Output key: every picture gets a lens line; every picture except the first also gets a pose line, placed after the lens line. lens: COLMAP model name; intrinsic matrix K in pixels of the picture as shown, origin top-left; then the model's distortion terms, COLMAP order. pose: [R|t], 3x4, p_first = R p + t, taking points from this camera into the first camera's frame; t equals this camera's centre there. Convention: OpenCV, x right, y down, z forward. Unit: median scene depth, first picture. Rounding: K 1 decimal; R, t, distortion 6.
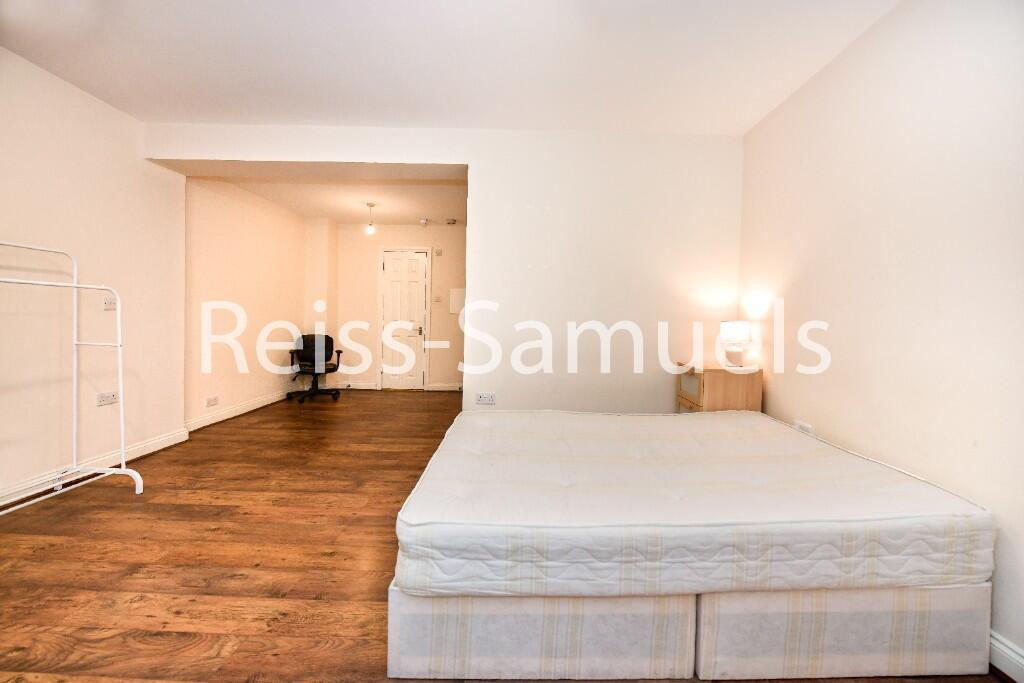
lens RADIAL K [[415.9, 0, 520.0], [0, 415.9, 343.3], [0, 0, 1]] dist [-0.003930, -0.003123]
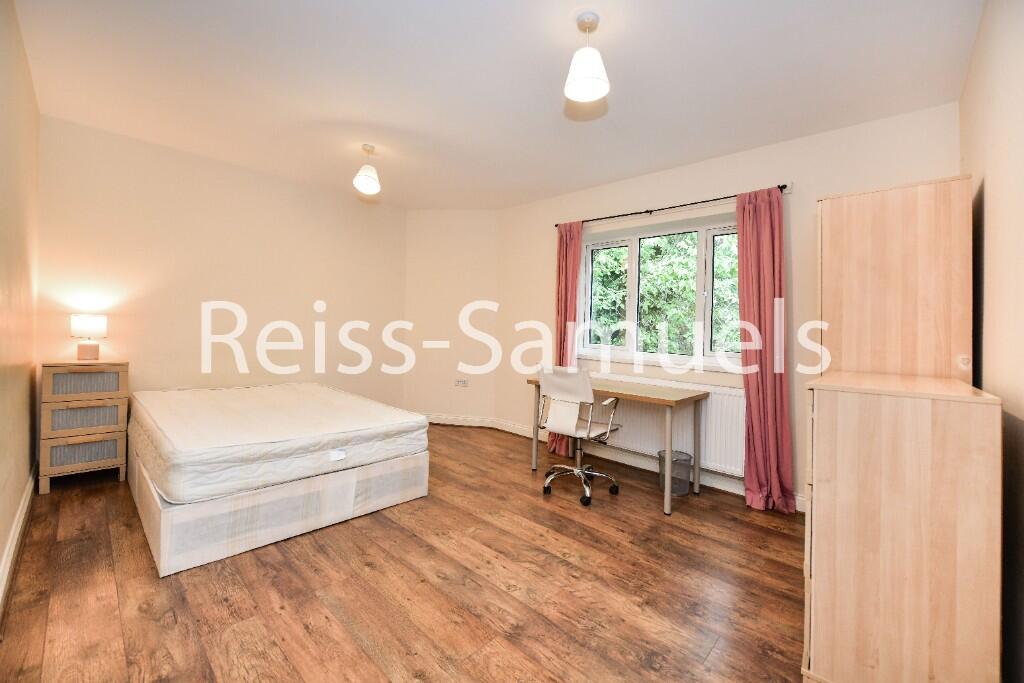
lens RADIAL K [[416.8, 0, 511.8], [0, 416.8, 330.7], [0, 0, 1]] dist [0.001210, 0.000154]
pose [[-0.740861, -0.035272, 0.670732, -1.022981], [-0.009484, 0.999070, 0.042063, -0.081417], [-0.671591, 0.024801, -0.740506, 1.120167]]
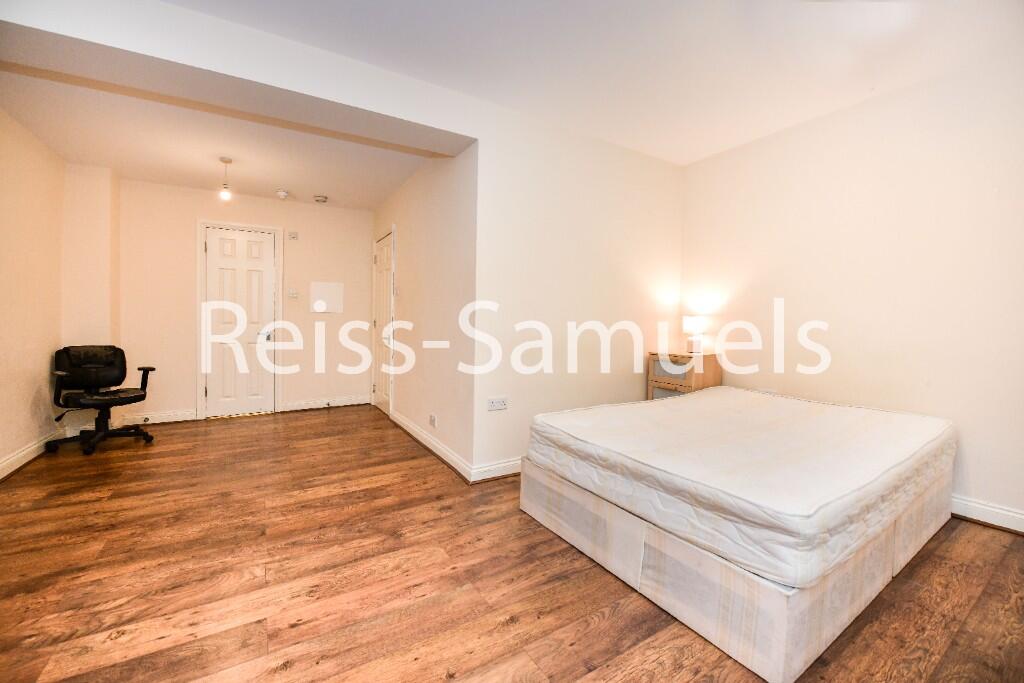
lens RADIAL K [[415.9, 0, 517.1], [0, 415.9, 338.6], [0, 0, 1]] dist [-0.003930, -0.003123]
pose [[0.842048, -0.030596, 0.538535, -0.625167], [0.040372, 0.999164, -0.006360, -0.001492], [-0.537890, 0.027097, 0.842579, 0.253715]]
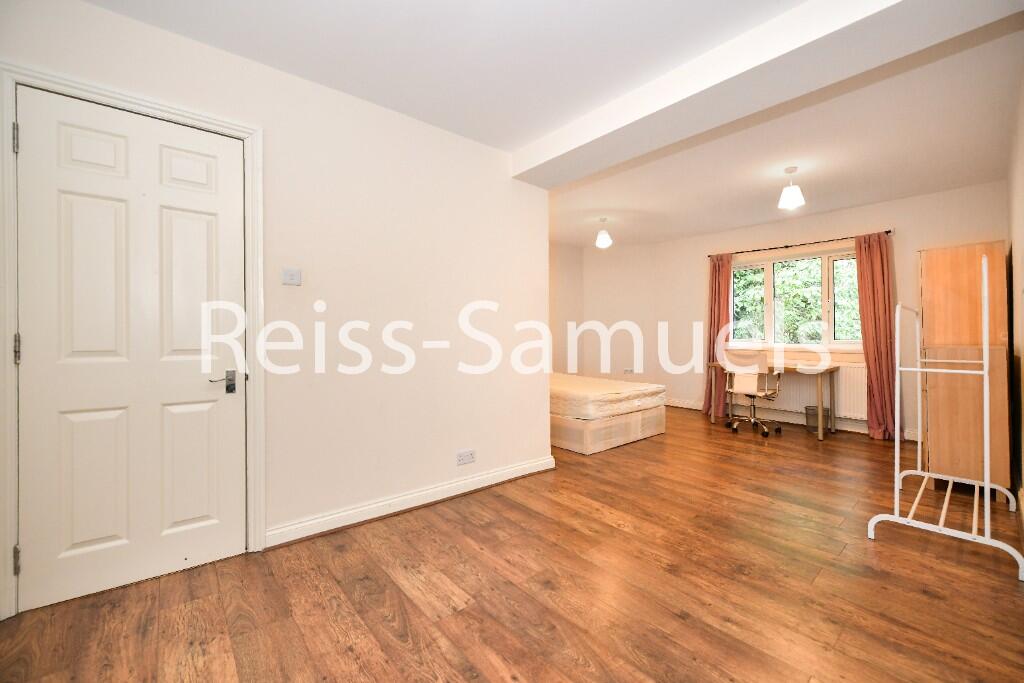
lens RADIAL K [[415.9, 0, 515.2], [0, 415.9, 337.0], [0, 0, 1]] dist [-0.003930, -0.003123]
pose [[-0.671340, -0.016170, 0.740973, -1.035383], [0.030359, 0.998323, 0.049291, -0.123461], [-0.740528, 0.055586, -0.669723, 2.112768]]
